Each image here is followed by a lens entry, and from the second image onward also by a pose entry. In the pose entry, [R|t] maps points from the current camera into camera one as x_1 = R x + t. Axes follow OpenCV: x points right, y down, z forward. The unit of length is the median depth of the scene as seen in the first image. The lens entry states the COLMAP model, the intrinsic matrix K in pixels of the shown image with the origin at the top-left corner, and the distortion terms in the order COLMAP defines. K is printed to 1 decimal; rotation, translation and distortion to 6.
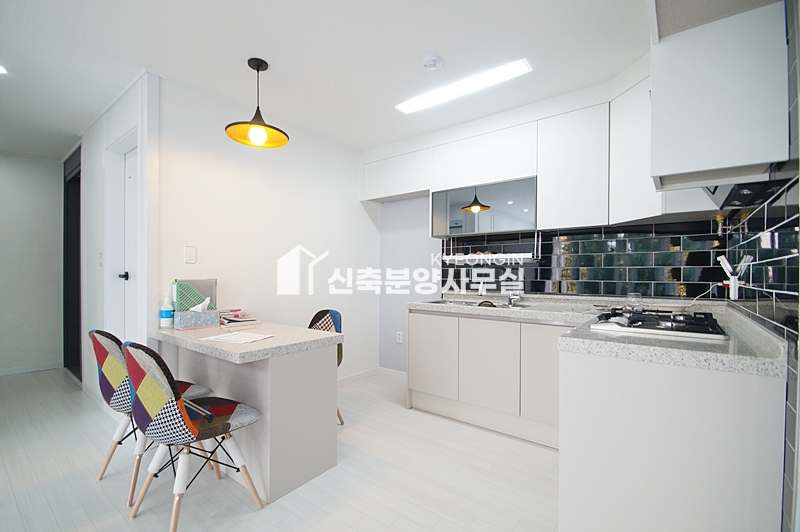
lens RADIAL K [[351.1, 0, 402.0], [0, 351.1, 277.8], [0, 0, 1]] dist [-0.000382, -0.000167]
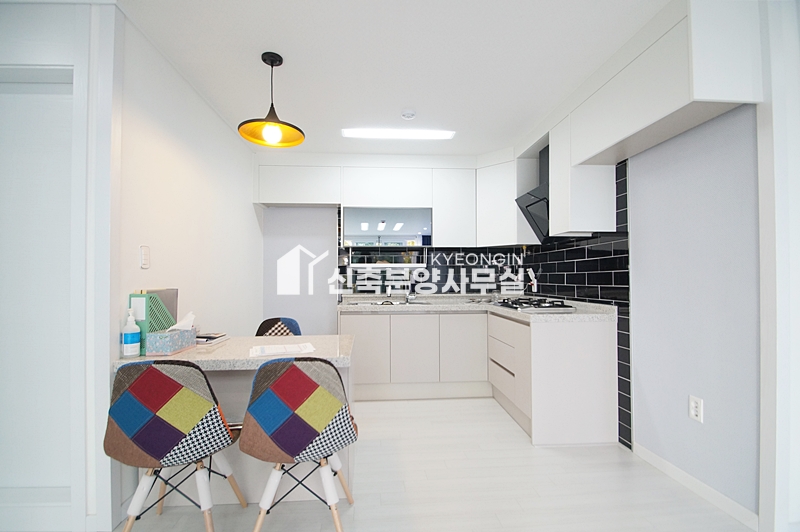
lens RADIAL K [[356.1, 0, 394.8], [0, 356.1, 269.8], [0, 0, 1]] dist [-0.000363, -0.000188]
pose [[0.748672, 0.006952, 0.662905, -0.741611], [0.014556, 0.999532, -0.026921, -0.011869], [-0.662781, 0.029805, 0.748220, 0.062239]]
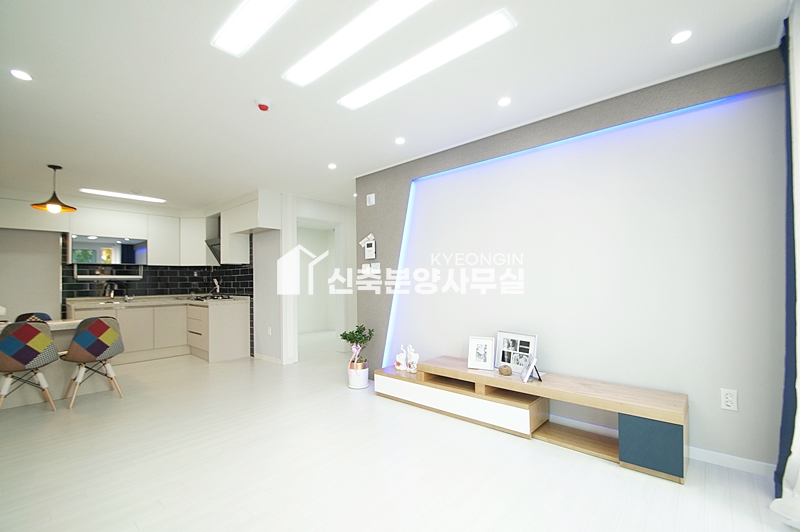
lens RADIAL K [[363.3, 0, 396.0], [0, 363.3, 278.7], [0, 0, 1]] dist [0.000784, -0.000263]
pose [[0.087380, 0.000650, 0.996175, -1.918649], [0.023530, 0.999719, -0.002716, -0.014174], [-0.995897, 0.023677, 0.087340, -0.792422]]
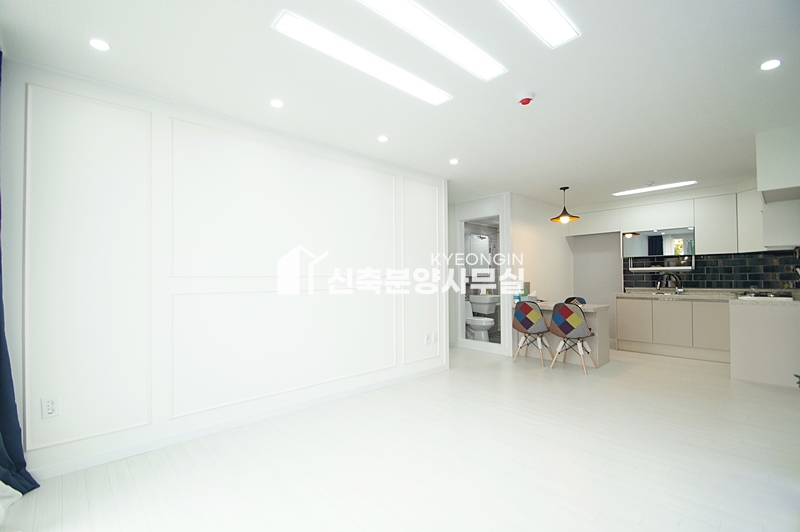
lens RADIAL K [[347.8, 0, 369.1], [0, 347.8, 274.3], [0, 0, 1]] dist [0.000135, -0.017109]
pose [[0.975542, -0.017520, -0.219115, -1.094699], [0.011939, 0.999570, -0.026767, 0.001430], [0.219490, 0.023496, 0.975332, -1.416846]]
